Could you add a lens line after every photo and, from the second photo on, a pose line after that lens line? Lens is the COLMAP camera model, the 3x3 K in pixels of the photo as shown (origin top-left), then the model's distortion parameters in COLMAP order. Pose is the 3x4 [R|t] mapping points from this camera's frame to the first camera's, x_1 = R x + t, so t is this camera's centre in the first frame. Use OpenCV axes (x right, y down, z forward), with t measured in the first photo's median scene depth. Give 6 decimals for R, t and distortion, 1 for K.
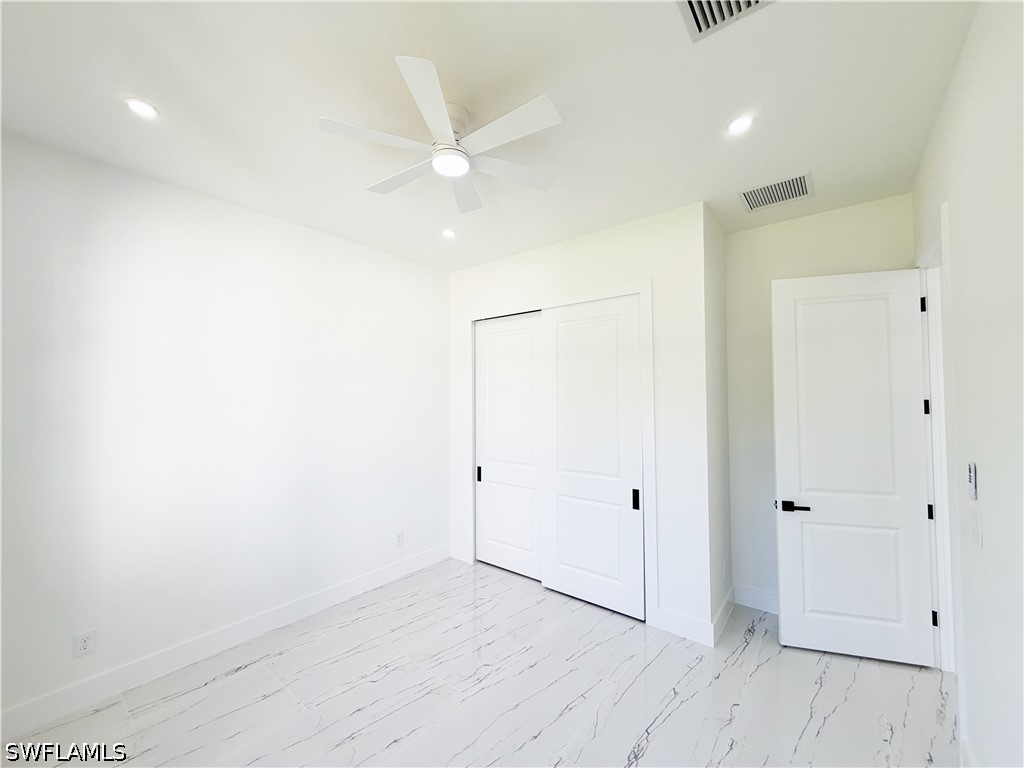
lens RADIAL K [[403.4, 0, 510.4], [0, 403.4, 385.8], [0, 0, 1]] dist [0.000931, 0.000159]
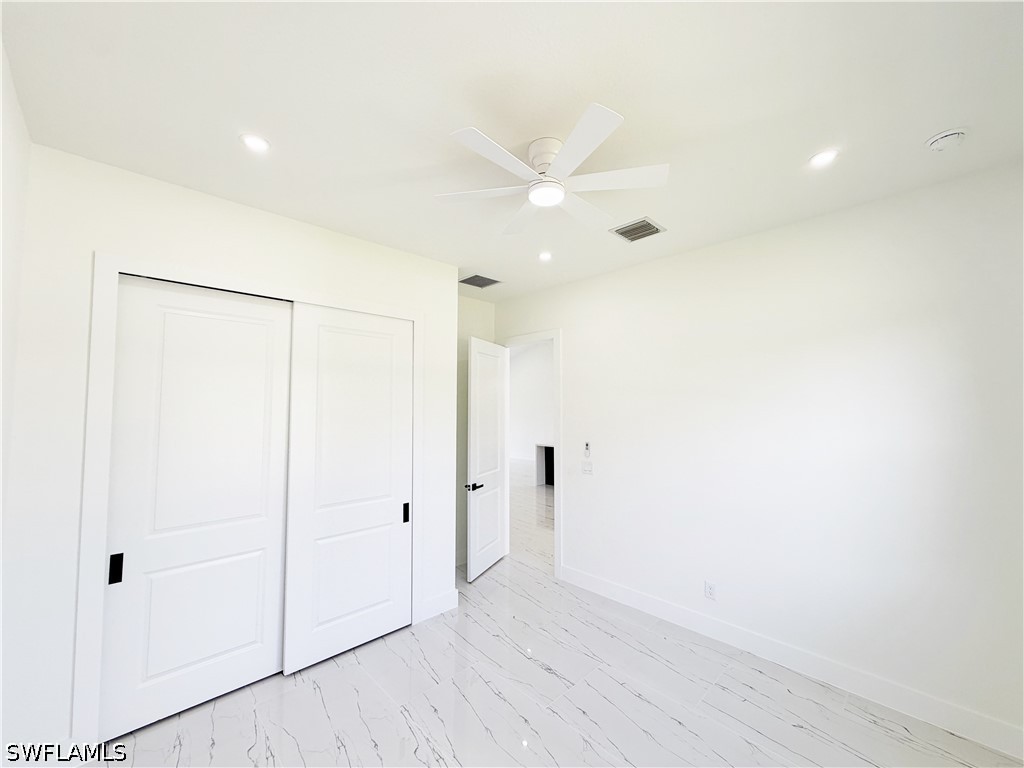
lens RADIAL K [[403.4, 0, 510.4], [0, 403.4, 385.8], [0, 0, 1]] dist [0.000931, 0.000159]
pose [[0.135430, 0.059965, 0.988971, -0.726414], [-0.026806, 0.998023, -0.056843, 0.000473], [-0.990424, -0.018812, 0.136770, 0.589420]]
